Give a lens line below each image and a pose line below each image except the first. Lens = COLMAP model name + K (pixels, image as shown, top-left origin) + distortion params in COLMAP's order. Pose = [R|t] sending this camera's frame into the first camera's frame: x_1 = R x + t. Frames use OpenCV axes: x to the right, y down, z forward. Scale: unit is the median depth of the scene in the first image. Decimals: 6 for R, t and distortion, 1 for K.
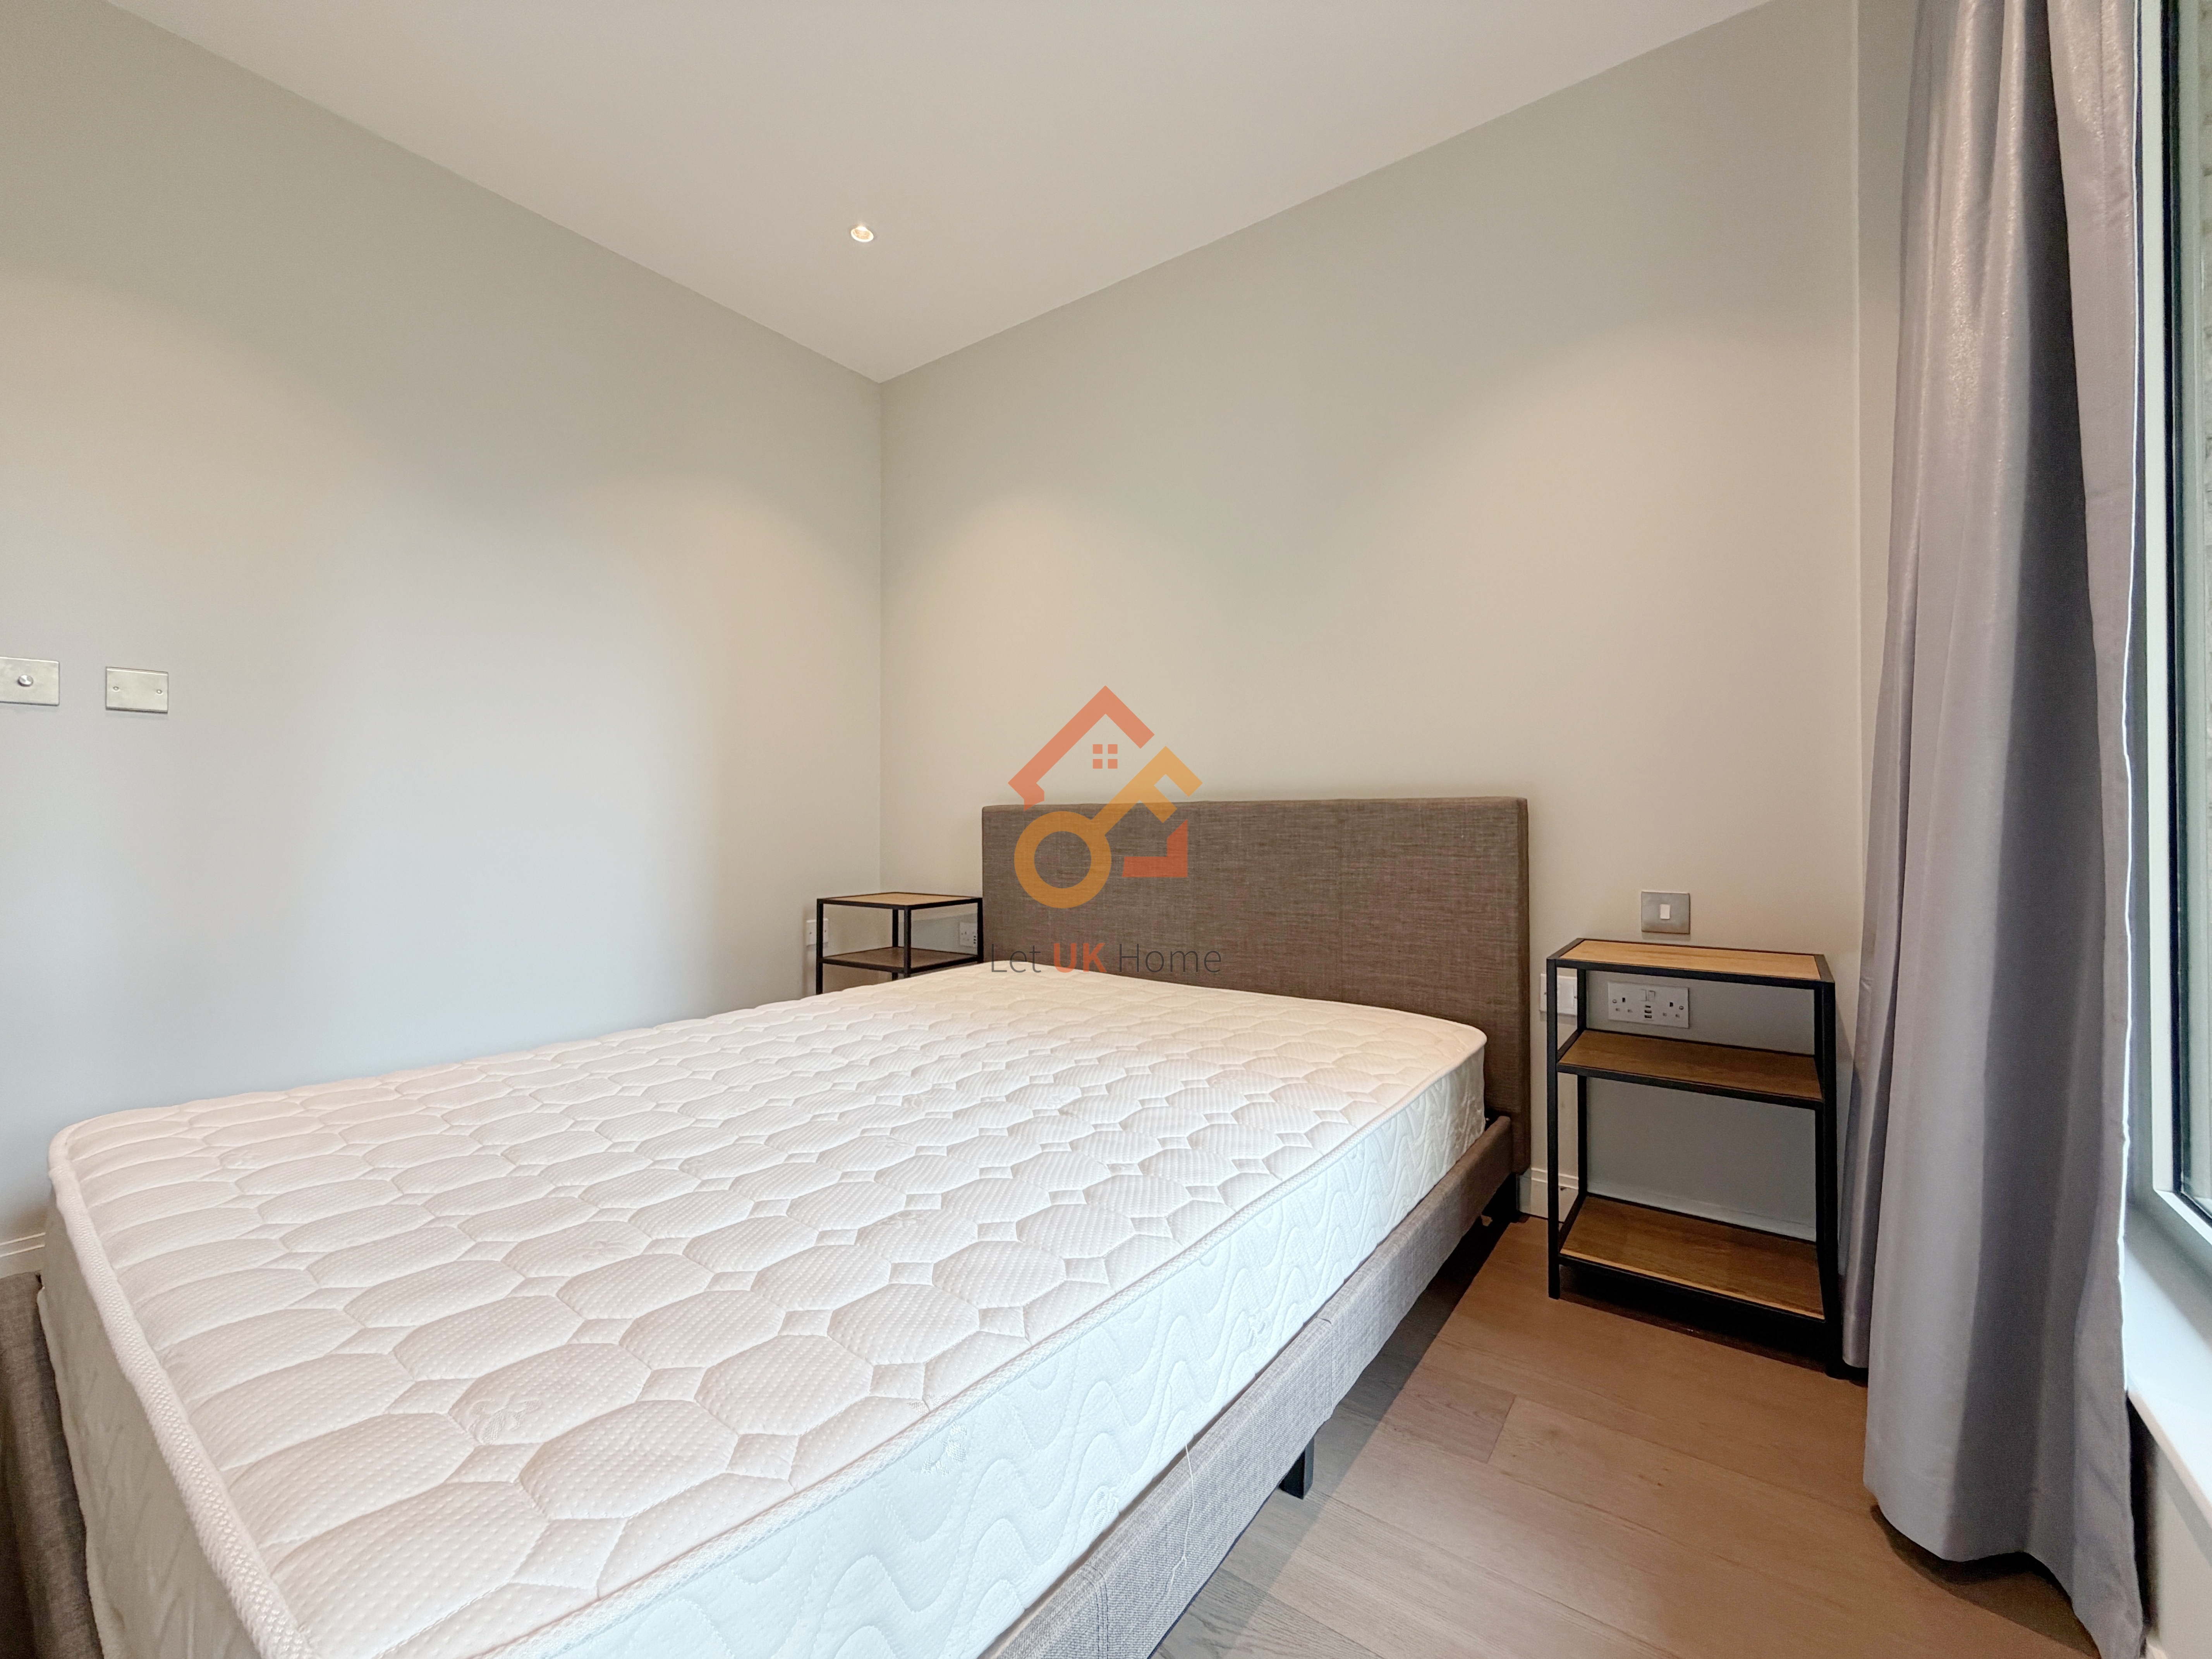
lens RADIAL K [[891.6, 0, 1108.3], [0, 891.6, 817.1], [0, 0, 1]] dist [-0.002846, -0.000002]
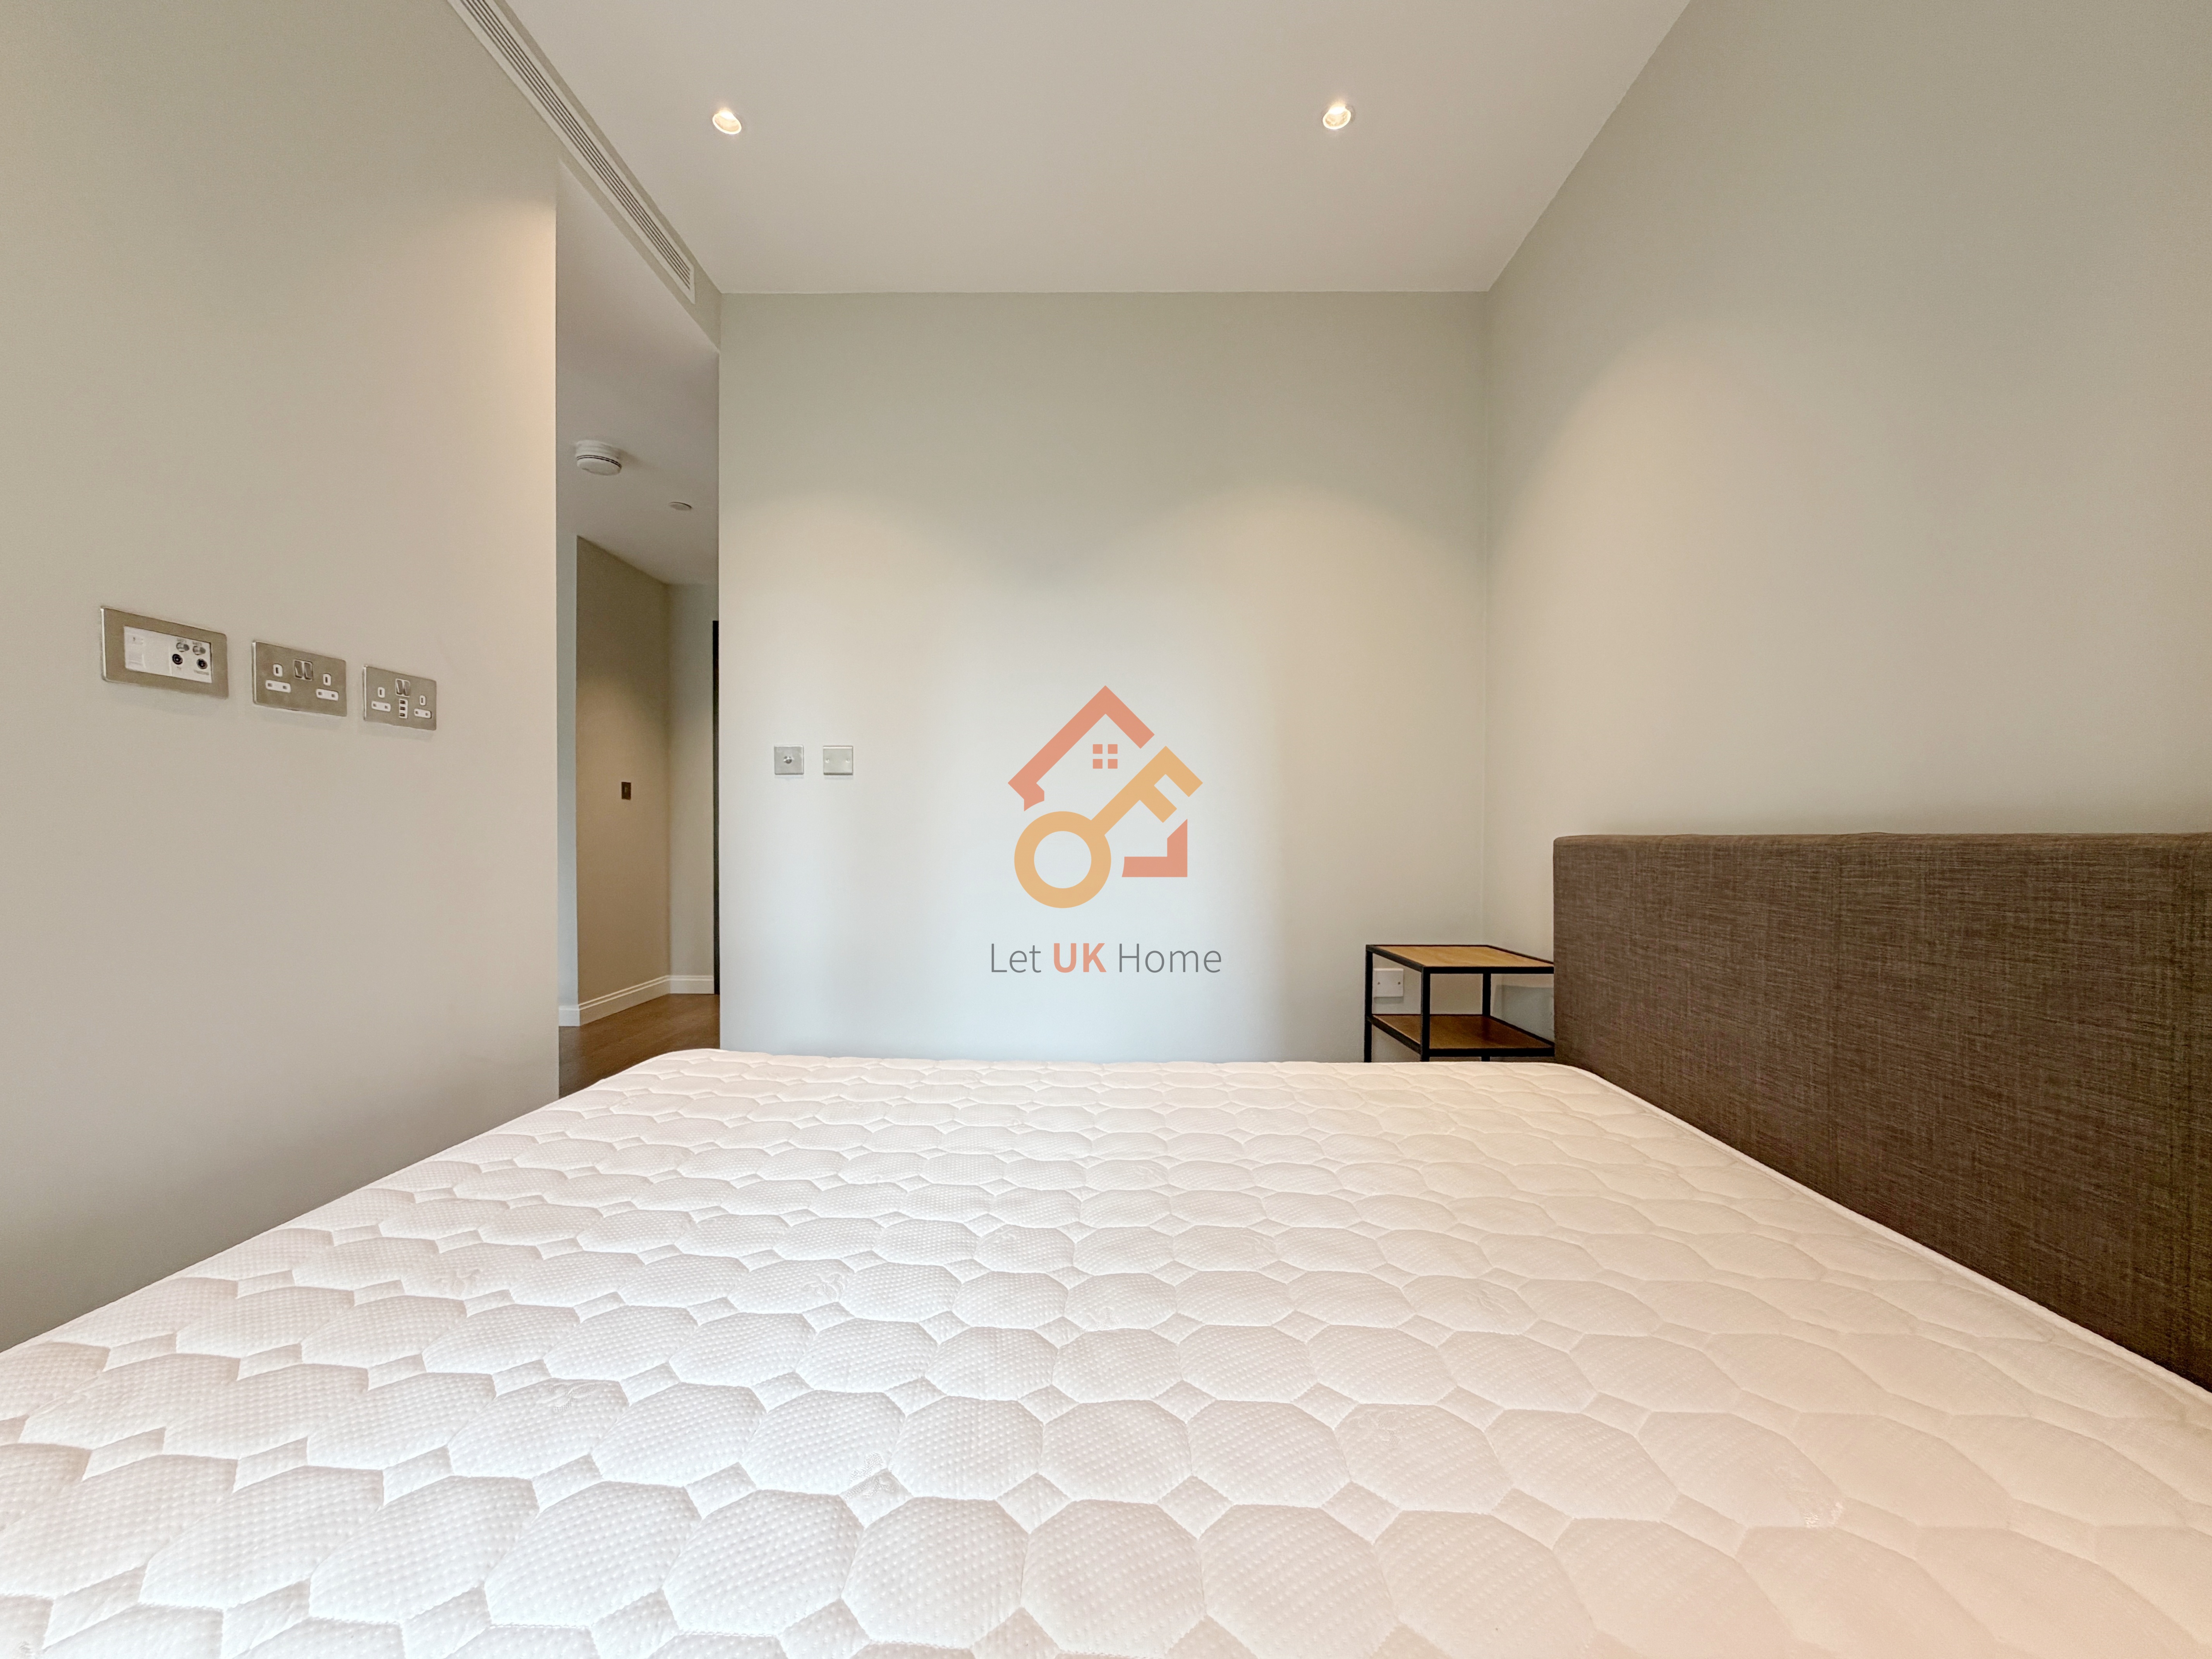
lens RADIAL K [[904.5, 0, 1119.0], [0, 904.5, 843.7], [0, 0, 1]] dist [0.000287, 0.000128]
pose [[0.585041, 0.012468, -0.810908, 0.289239], [-0.004666, 0.999917, 0.012008, -0.017718], [0.810990, -0.003241, 0.585051, 0.389930]]
